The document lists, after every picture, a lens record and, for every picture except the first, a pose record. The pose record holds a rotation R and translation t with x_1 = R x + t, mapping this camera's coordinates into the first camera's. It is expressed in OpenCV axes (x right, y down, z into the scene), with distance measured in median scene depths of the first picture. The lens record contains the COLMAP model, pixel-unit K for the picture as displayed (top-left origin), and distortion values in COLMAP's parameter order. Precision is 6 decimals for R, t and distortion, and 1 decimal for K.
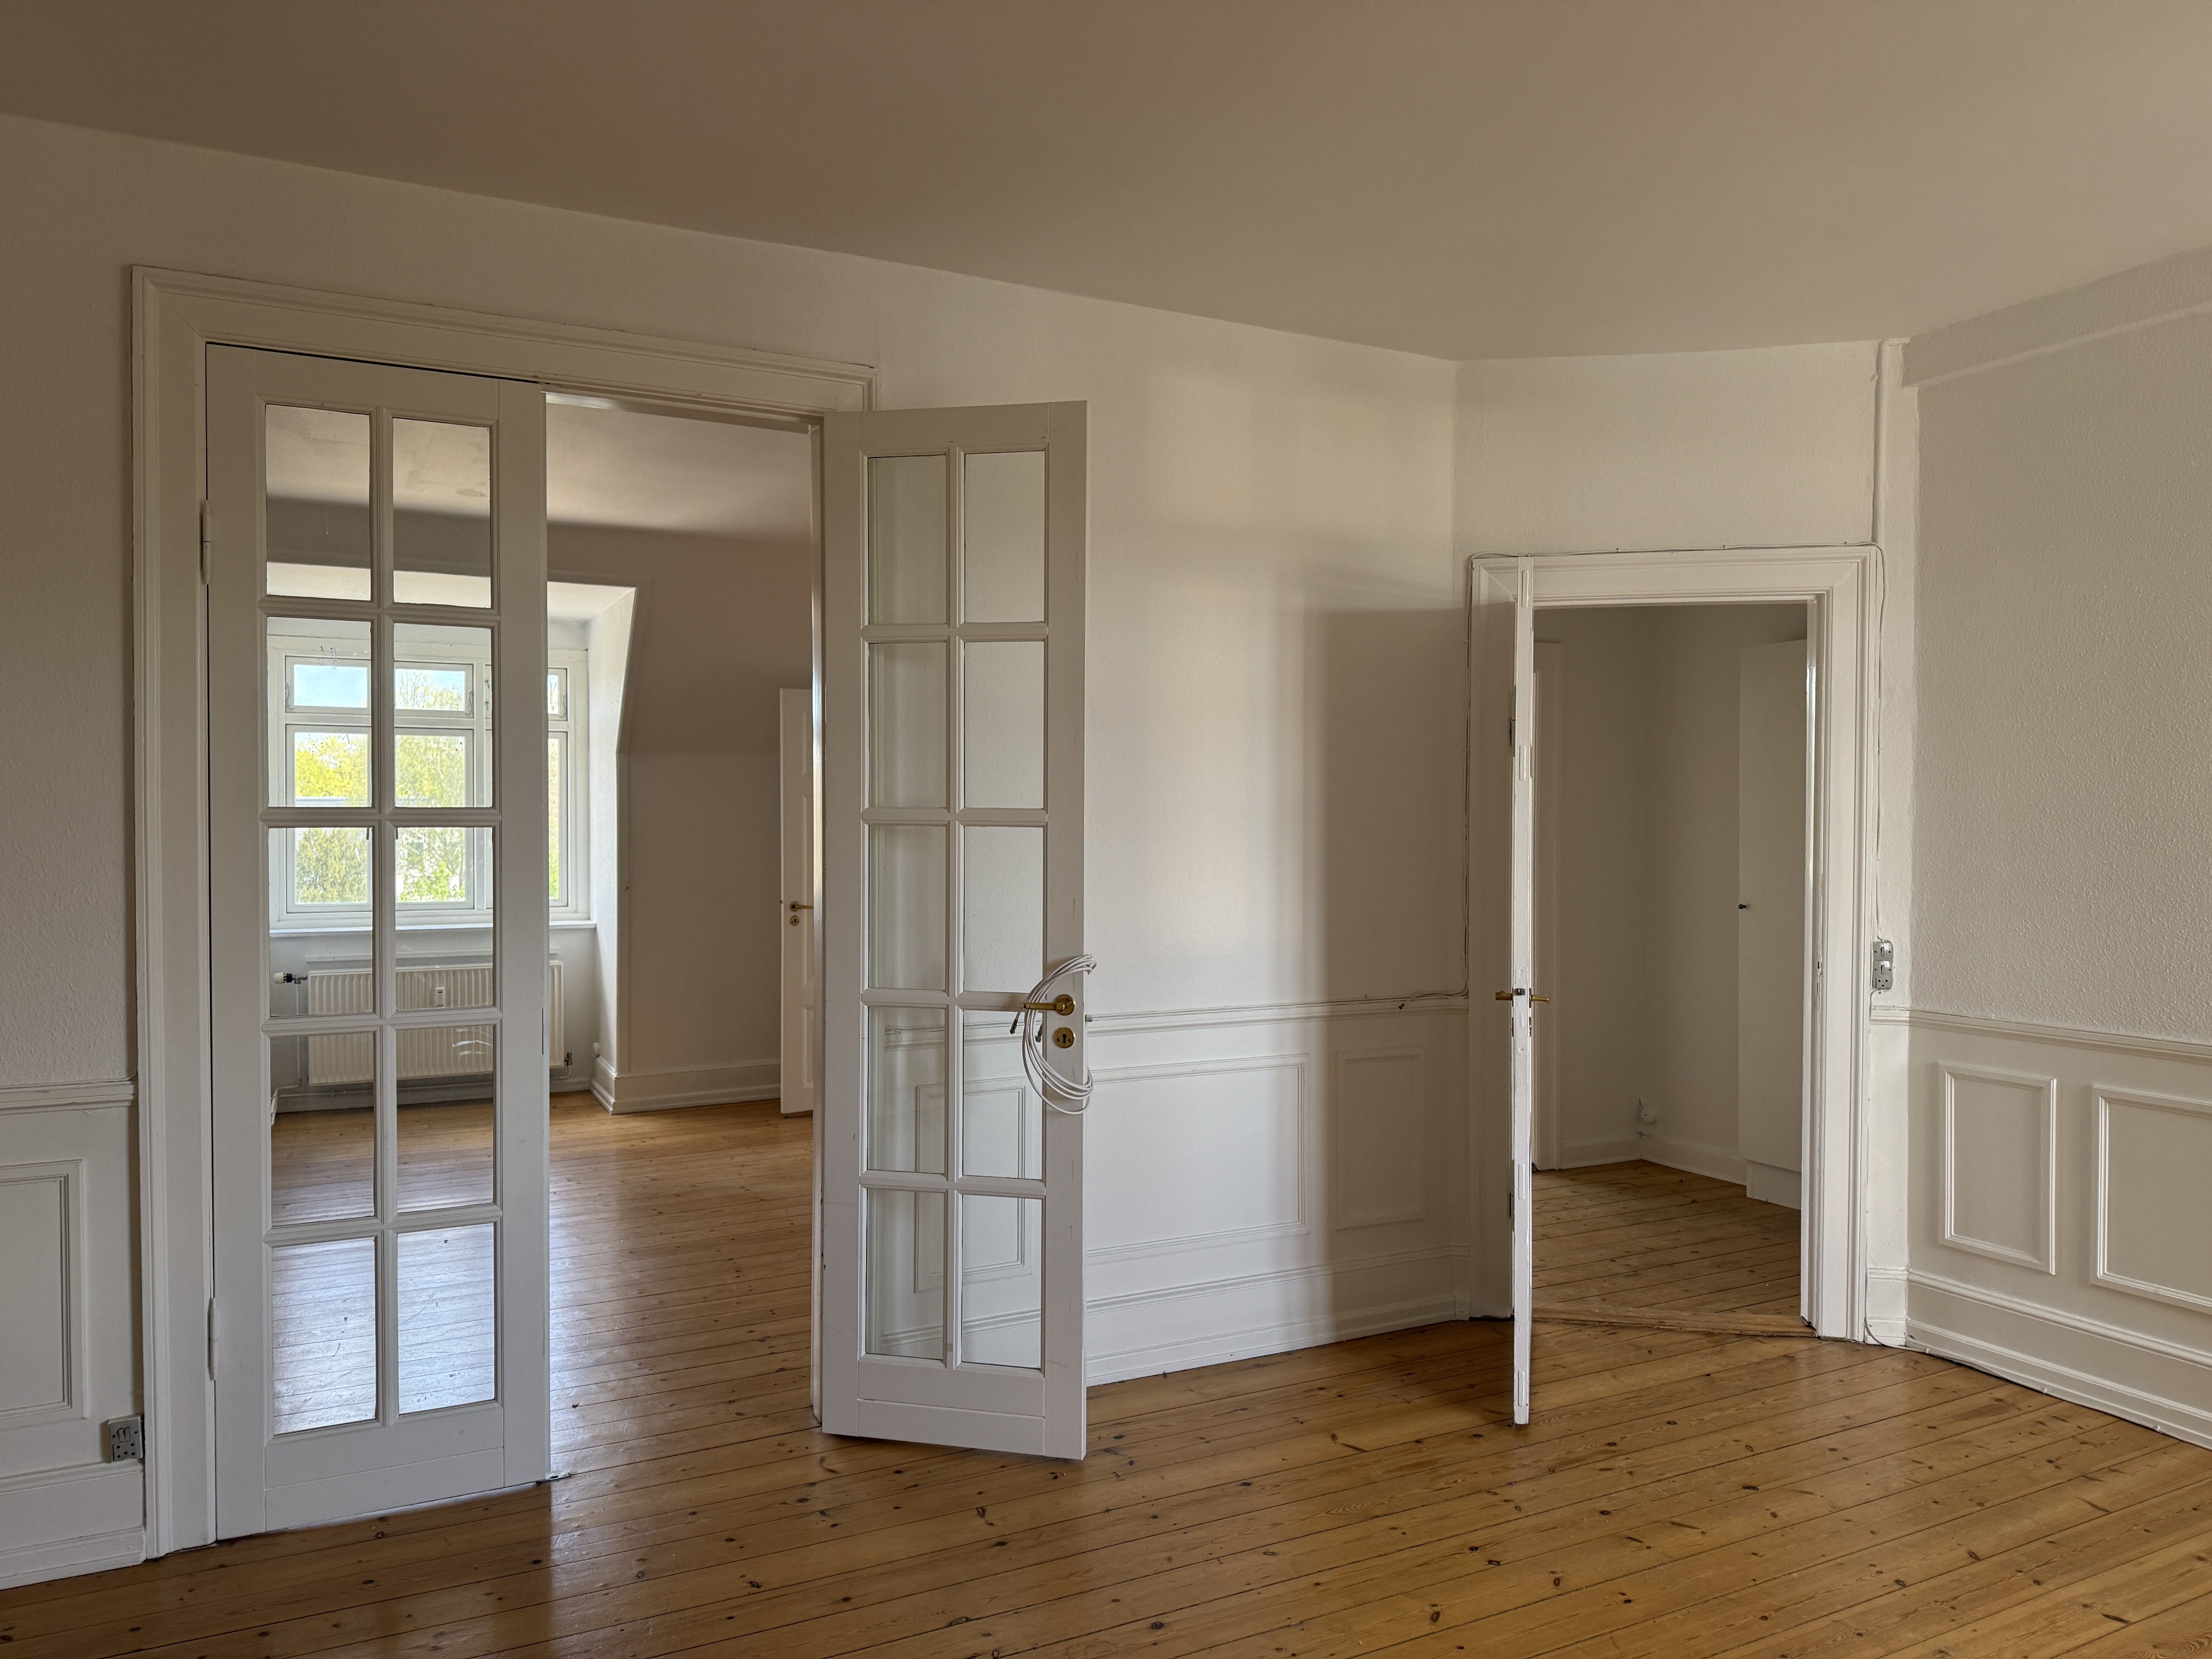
lens RADIAL K [[1562.8, 0, 1099.1], [0, 1562.8, 830.5], [0, 0, 1]] dist [0.097571, -0.099839]
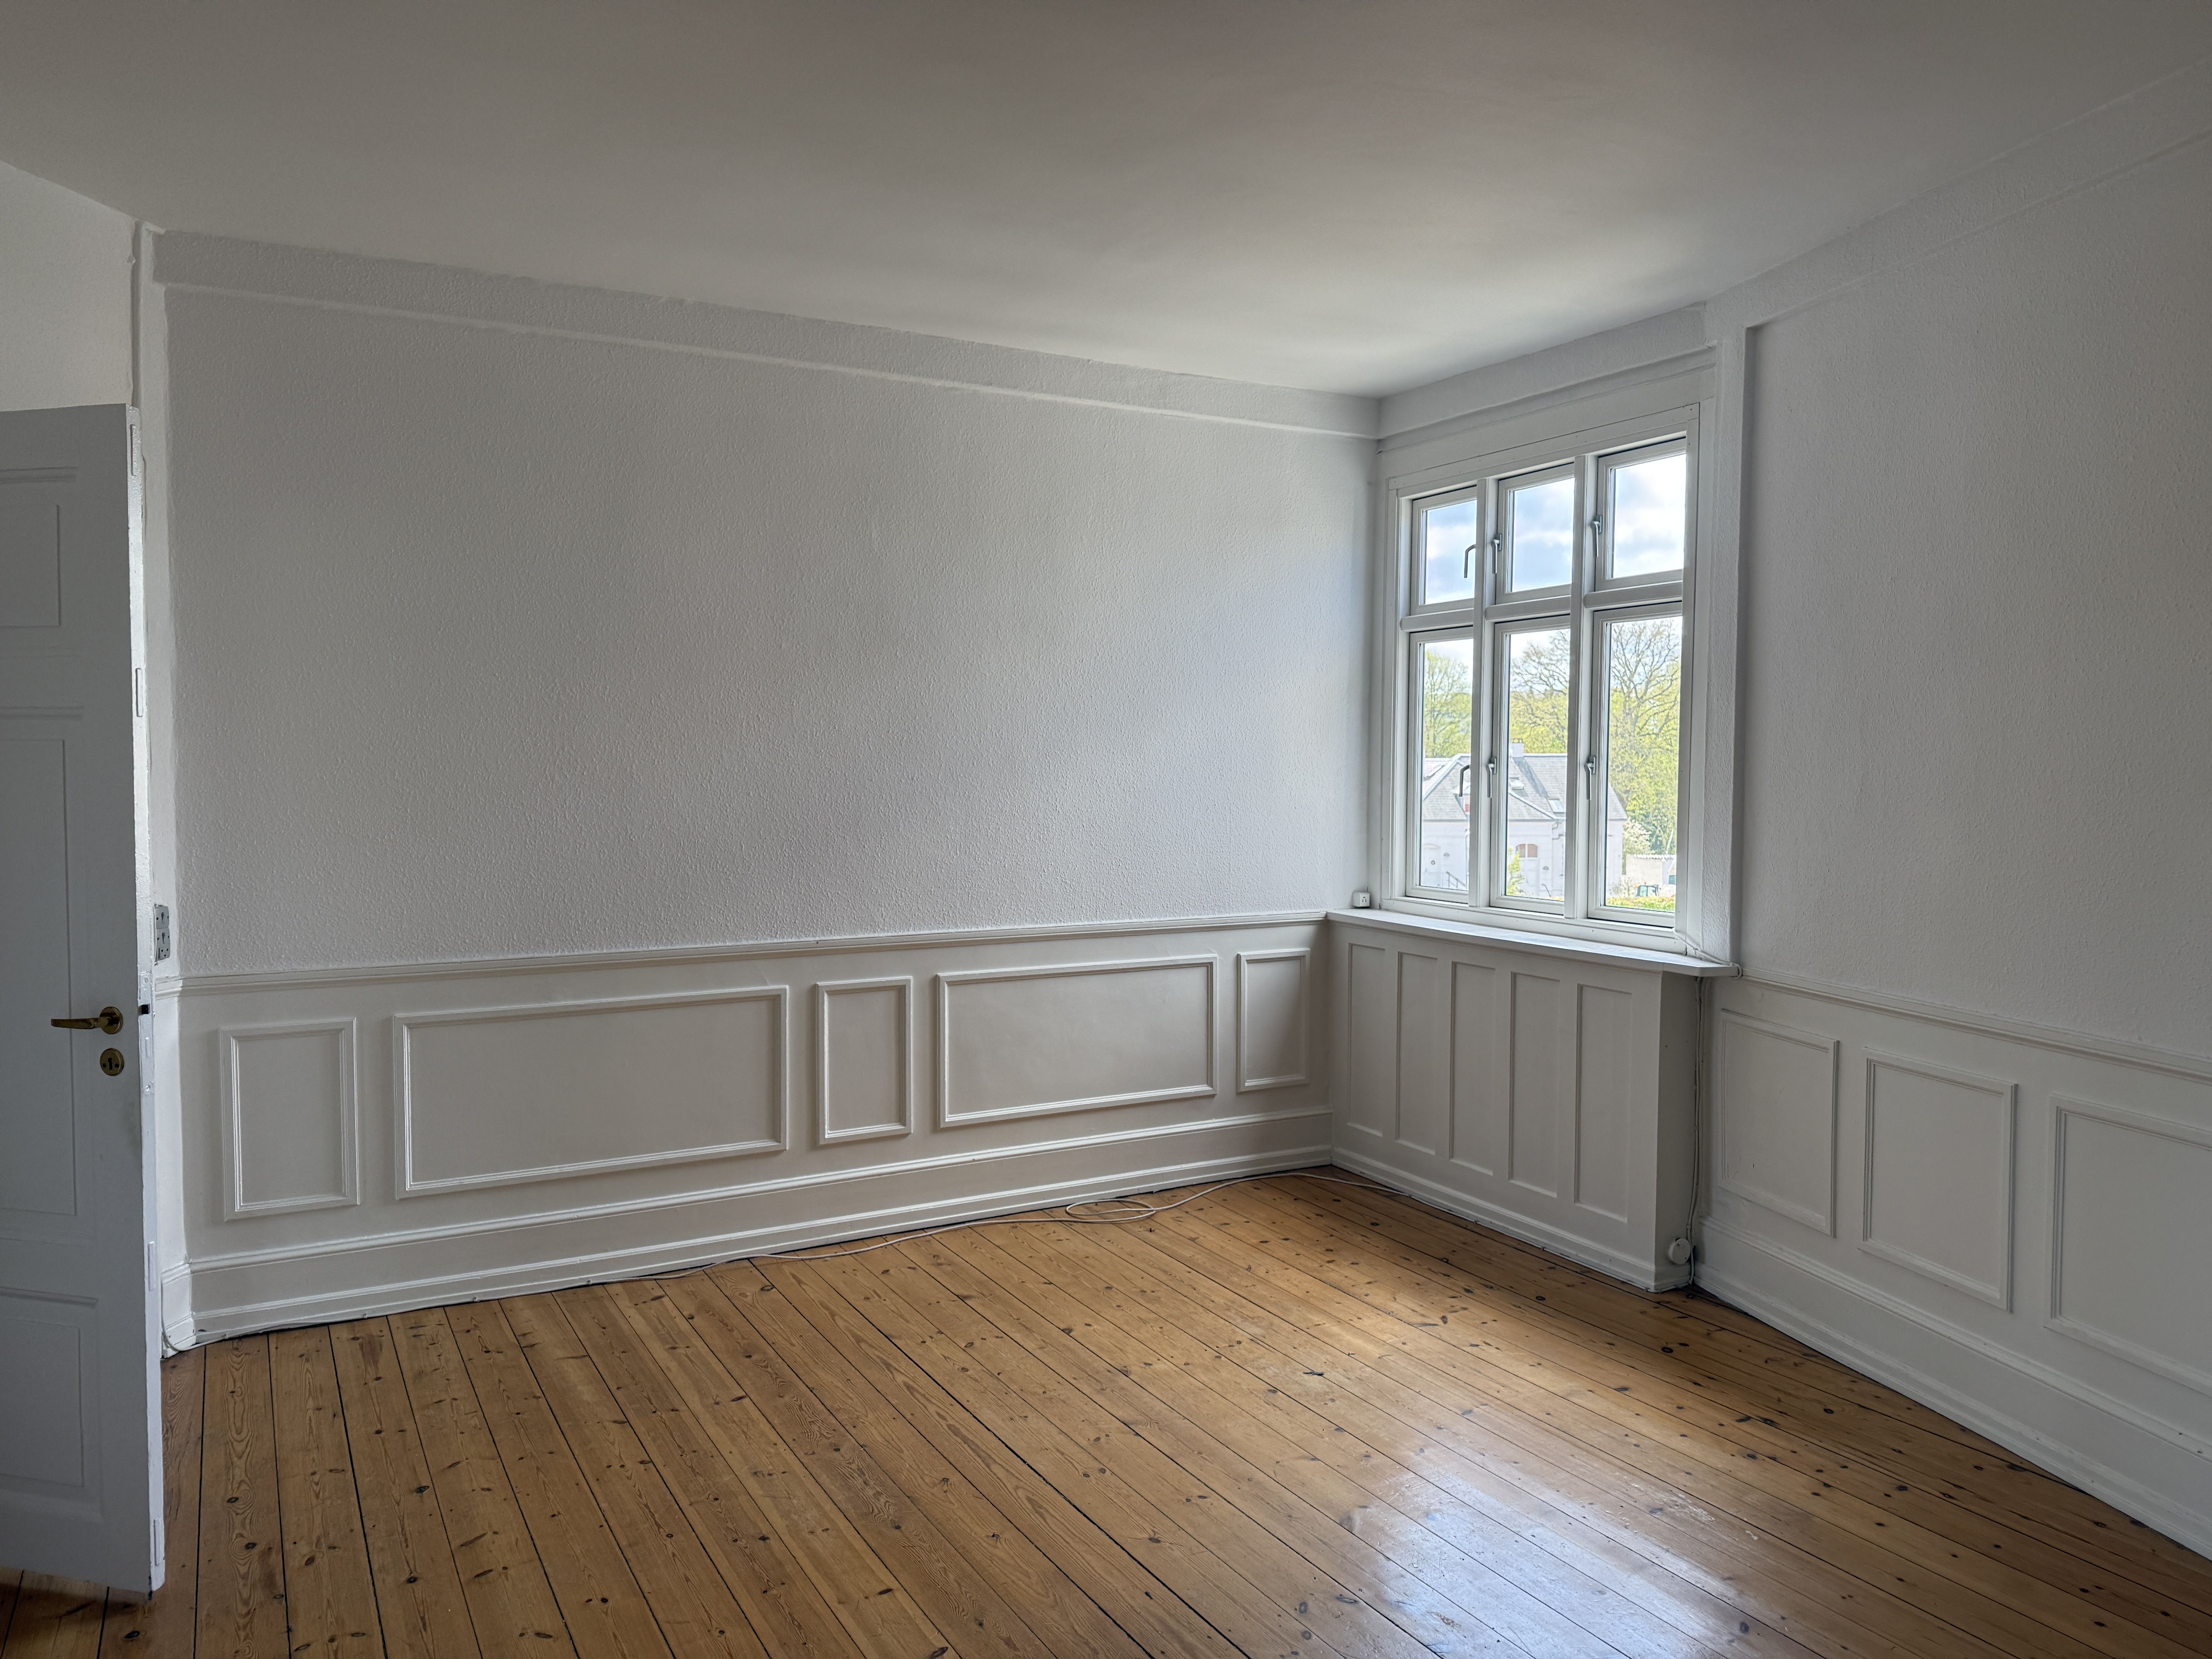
lens RADIAL K [[1562.8, 0, 1099.1], [0, 1562.8, 830.5], [0, 0, 1]] dist [0.097571, -0.099839]
pose [[-0.017846, -0.044182, 0.998864, -0.489595], [0.010352, 0.998961, 0.044371, -0.008259], [-0.999787, 0.011132, -0.017370, 0.592173]]
